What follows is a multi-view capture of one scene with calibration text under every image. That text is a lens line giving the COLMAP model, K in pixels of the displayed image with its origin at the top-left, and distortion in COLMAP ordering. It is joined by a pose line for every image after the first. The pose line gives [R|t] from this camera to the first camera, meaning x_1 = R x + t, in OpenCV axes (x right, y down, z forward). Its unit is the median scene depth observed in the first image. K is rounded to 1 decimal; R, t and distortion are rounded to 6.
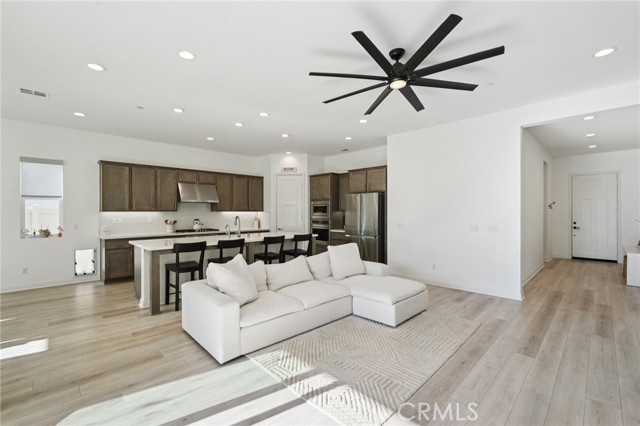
lens RADIAL K [[283.6, 0, 319.2], [0, 283.6, 211.2], [0, 0, 1]] dist [-0.016589, 0.004121]
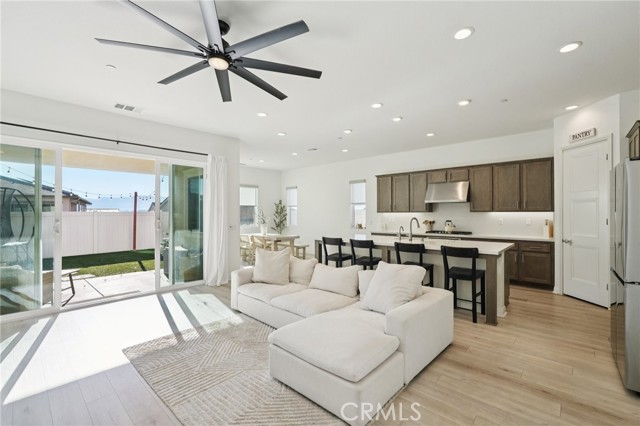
lens RADIAL K [[283.6, 0, 319.7], [0, 283.6, 211.6], [0, 0, 1]] dist [-0.016589, 0.004121]
pose [[0.051837, -0.007234, -0.998629, 0.518726], [0.004525, 0.999965, -0.007009, 0.003908], [0.998645, -0.004156, 0.051868, 0.574879]]
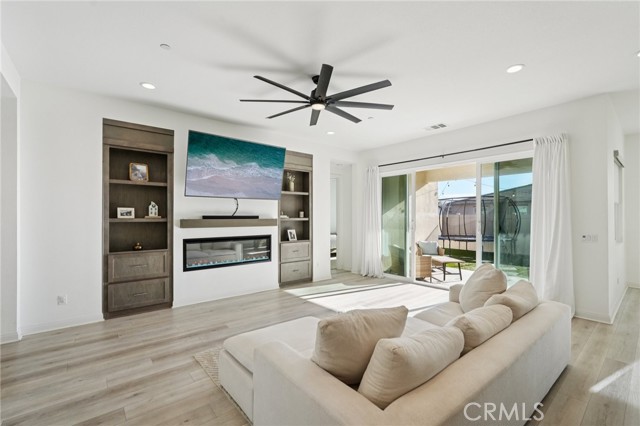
lens RADIAL K [[283.6, 0, 320.6], [0, 283.6, 214.3], [0, 0, 1]] dist [-0.016589, 0.004121]
pose [[-0.996320, 0.006065, 0.085494, 0.078646], [0.005139, 0.999926, -0.011040, 0.003272], [-0.085555, -0.010560, -0.996277, 0.978628]]
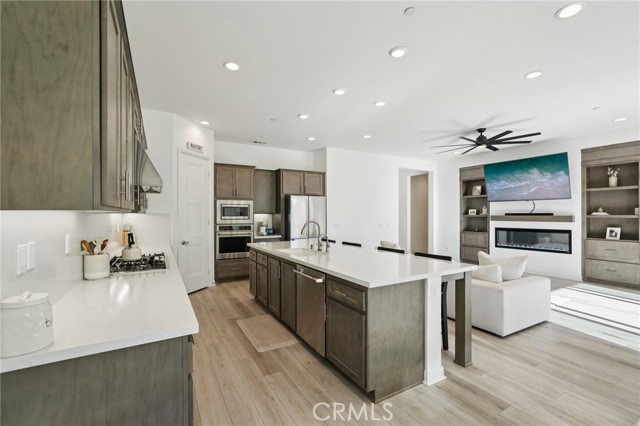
lens RADIAL K [[283.6, 0, 322.3], [0, 283.6, 213.8], [0, 0, 1]] dist [-0.016589, 0.004121]
pose [[0.242554, 0.004380, 0.970128, -0.815868], [-0.000772, 0.999990, -0.004321, 0.004396], [-0.970137, 0.000299, 0.242555, 0.717453]]
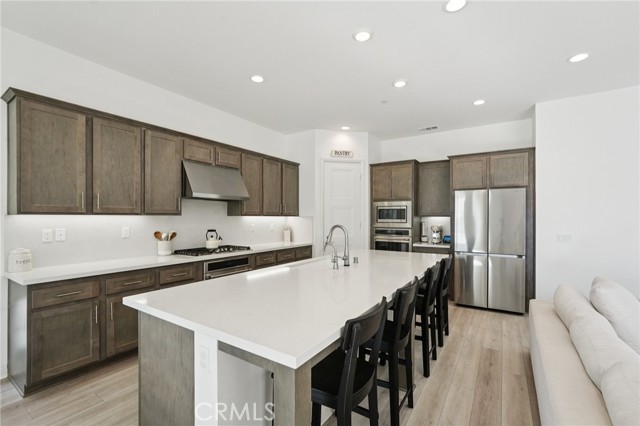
lens RADIAL K [[283.6, 0, 319.5], [0, 283.6, 218.3], [0, 0, 1]] dist [-0.016589, 0.004121]
pose [[0.976844, 0.003505, 0.213925, -0.377942], [-0.004660, 0.999977, 0.004896, 0.002478], [-0.213903, -0.005779, 0.976838, 0.447877]]
